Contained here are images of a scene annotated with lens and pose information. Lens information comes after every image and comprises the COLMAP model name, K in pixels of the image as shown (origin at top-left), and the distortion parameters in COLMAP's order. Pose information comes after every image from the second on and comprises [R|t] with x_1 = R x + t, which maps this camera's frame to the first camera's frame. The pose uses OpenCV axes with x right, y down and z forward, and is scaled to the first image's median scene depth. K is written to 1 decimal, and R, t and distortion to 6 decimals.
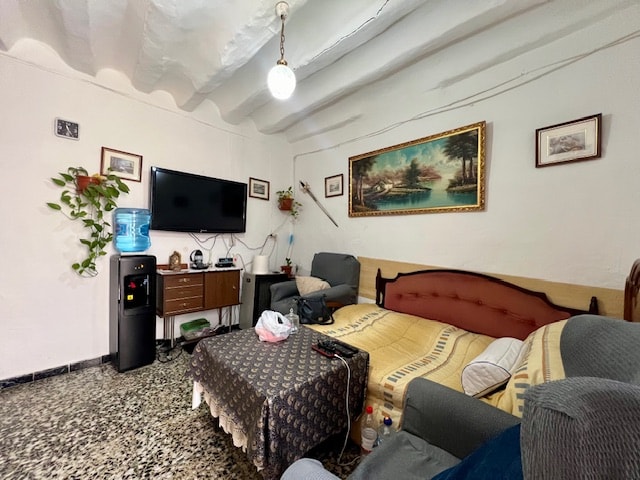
lens RADIAL K [[259.3, 0, 320.0], [0, 259.3, 240.0], [0, 0, 1]] dist [0.000025, -0.000152]
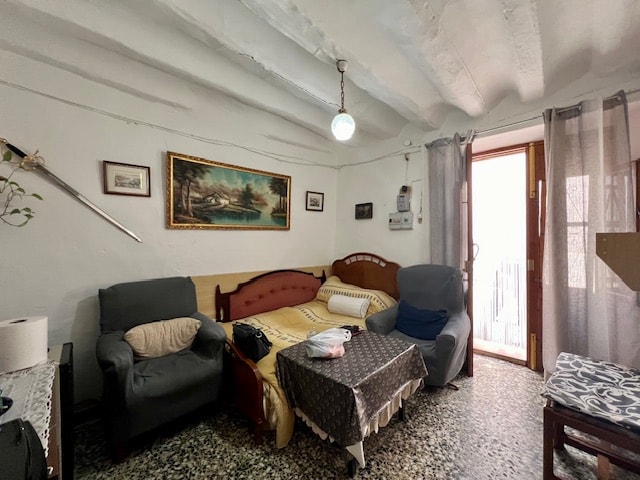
lens RADIAL K [[259.3, 0, 320.0], [0, 259.3, 240.0], [0, 0, 1]] dist [0.000025, -0.000152]
pose [[-0.041005, -0.028129, 0.998763, -0.784077], [0.027020, 0.999207, 0.029251, -0.077180], [-0.998794, 0.028186, -0.040212, 0.684651]]
